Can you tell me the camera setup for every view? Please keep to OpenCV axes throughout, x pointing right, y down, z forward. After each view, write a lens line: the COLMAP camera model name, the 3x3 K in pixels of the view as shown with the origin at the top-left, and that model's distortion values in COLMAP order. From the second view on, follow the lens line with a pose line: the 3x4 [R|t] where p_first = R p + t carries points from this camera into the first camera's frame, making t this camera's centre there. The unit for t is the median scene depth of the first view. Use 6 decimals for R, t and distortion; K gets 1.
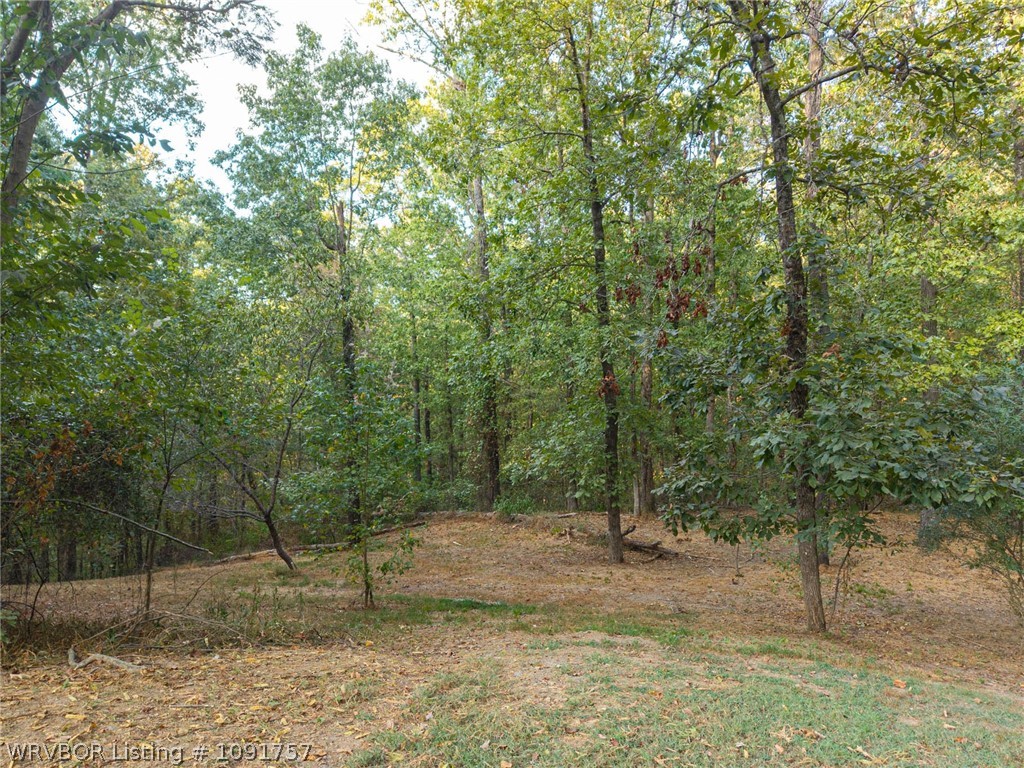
lens RADIAL K [[694.2, 0, 508.7], [0, 694.2, 385.1], [0, 0, 1]] dist [0.000573, 0.003112]
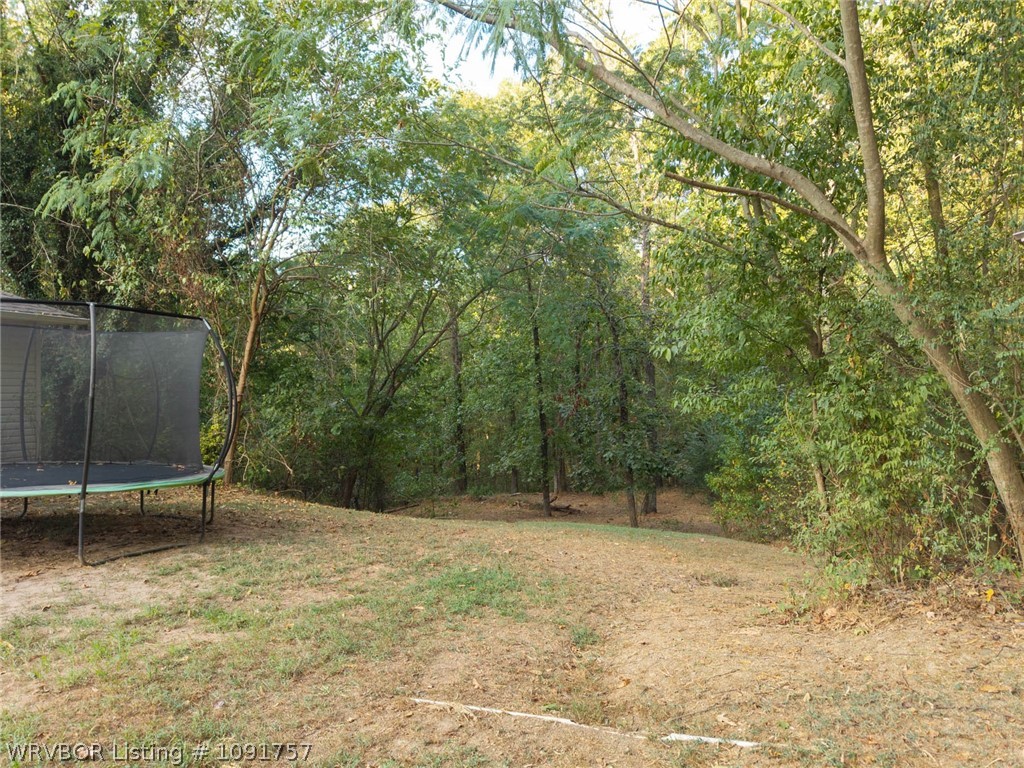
lens RADIAL K [[694.2, 0, 514.3], [0, 694.2, 381.7], [0, 0, 1]] dist [0.000573, 0.003112]
pose [[0.989945, -0.010665, 0.141050, -0.185755], [0.010780, 0.999942, -0.000052, -0.103105], [-0.141042, 0.001572, 0.990002, -0.803958]]
